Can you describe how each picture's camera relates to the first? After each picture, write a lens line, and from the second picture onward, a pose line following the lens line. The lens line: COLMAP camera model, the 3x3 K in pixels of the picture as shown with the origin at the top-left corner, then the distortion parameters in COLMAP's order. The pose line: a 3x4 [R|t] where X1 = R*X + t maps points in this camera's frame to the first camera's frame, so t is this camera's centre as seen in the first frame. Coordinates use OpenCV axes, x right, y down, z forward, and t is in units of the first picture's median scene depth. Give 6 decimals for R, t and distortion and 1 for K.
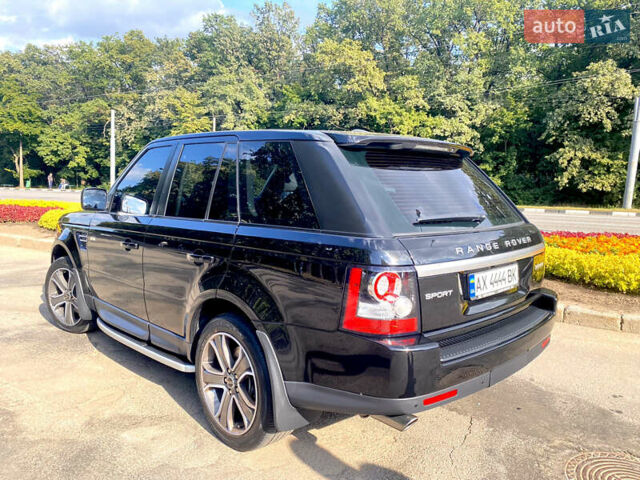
lens RADIAL K [[490.0, 0, 327.6], [0, 490.0, 238.5], [0, 0, 1]] dist [0.001149, -0.006835]
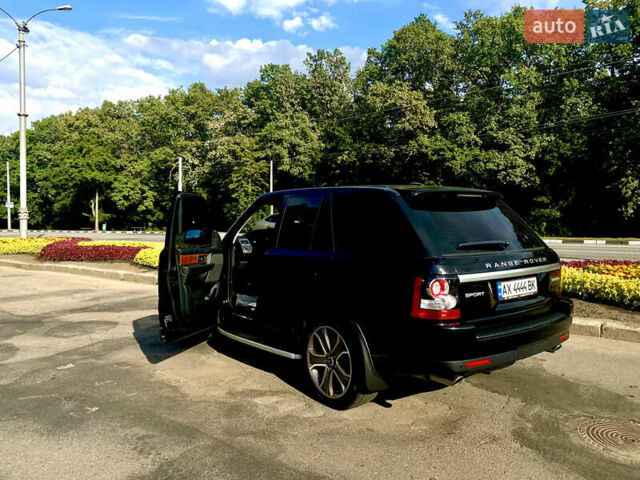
lens RADIAL K [[486.3, 0, 320.0], [0, 486.3, 240.0], [0, 0, 1]] dist [0.002920, -0.005023]
pose [[0.992145, -0.019363, -0.123587, -0.056601], [0.010434, 0.997314, -0.072494, 0.050299], [0.124659, 0.070635, 0.989682, -0.548923]]
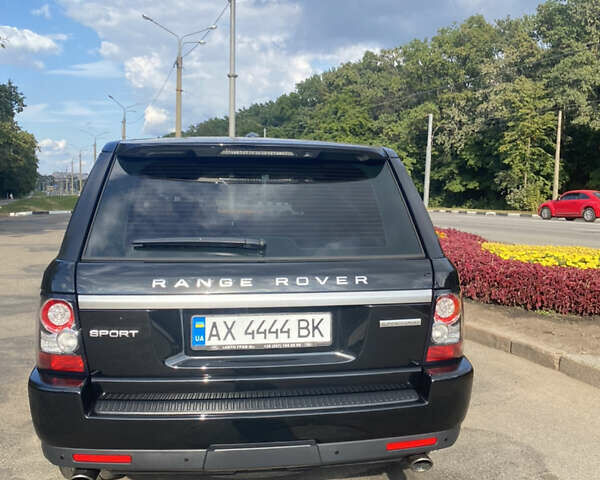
lens RADIAL K [[602.6, 0, 302.1], [0, 602.6, 250.0], [0, 0, 1]] dist [0.128671, -0.274196]
pose [[0.800887, 0.042541, -0.597302, 1.089218], [-0.058655, 0.998250, -0.007550, -0.038232], [0.595936, 0.041081, 0.801981, 0.347616]]
